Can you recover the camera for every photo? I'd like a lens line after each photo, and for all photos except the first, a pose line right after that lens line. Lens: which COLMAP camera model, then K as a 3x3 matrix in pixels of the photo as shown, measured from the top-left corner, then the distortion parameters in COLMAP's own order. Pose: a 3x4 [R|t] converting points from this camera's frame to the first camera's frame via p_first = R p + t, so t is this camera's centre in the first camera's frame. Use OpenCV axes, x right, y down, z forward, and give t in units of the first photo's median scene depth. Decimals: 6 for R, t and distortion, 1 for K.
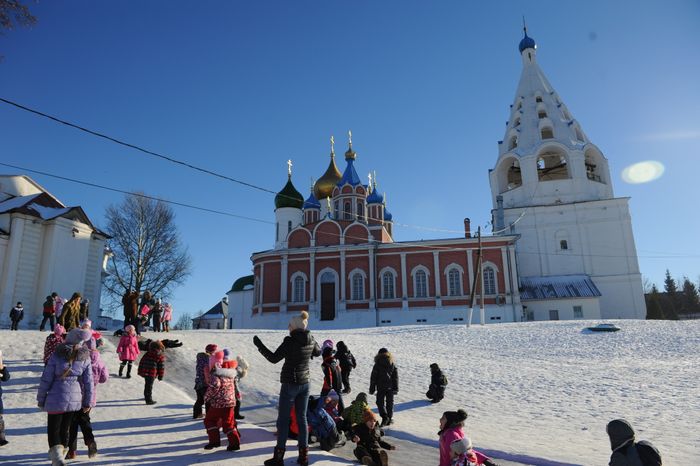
lens RADIAL K [[476.0, 0, 350.0], [0, 476.0, 233.0], [0, 0, 1]] dist [-0.054333, -0.000888]
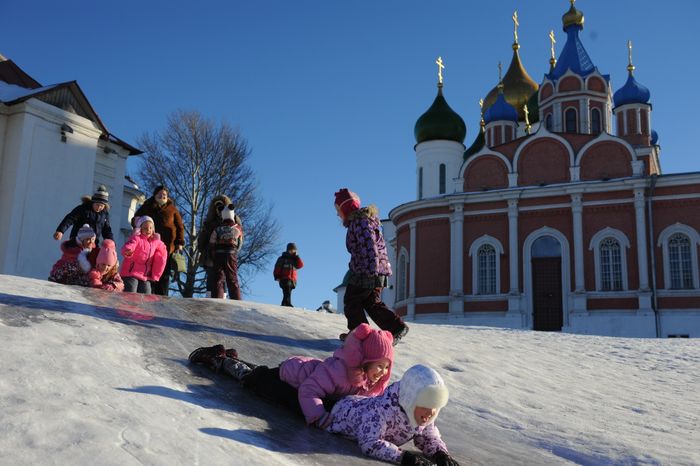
lens RADIAL K [[751.2, 0, 350.0], [0, 751.2, 233.0], [0, 0, 1]] dist [0.044205, 0.009965]
pose [[0.976974, -0.001344, -0.213353, -0.077936], [0.008253, 0.999470, 0.031495, 0.051392], [0.213197, -0.032531, 0.976467, 0.174386]]
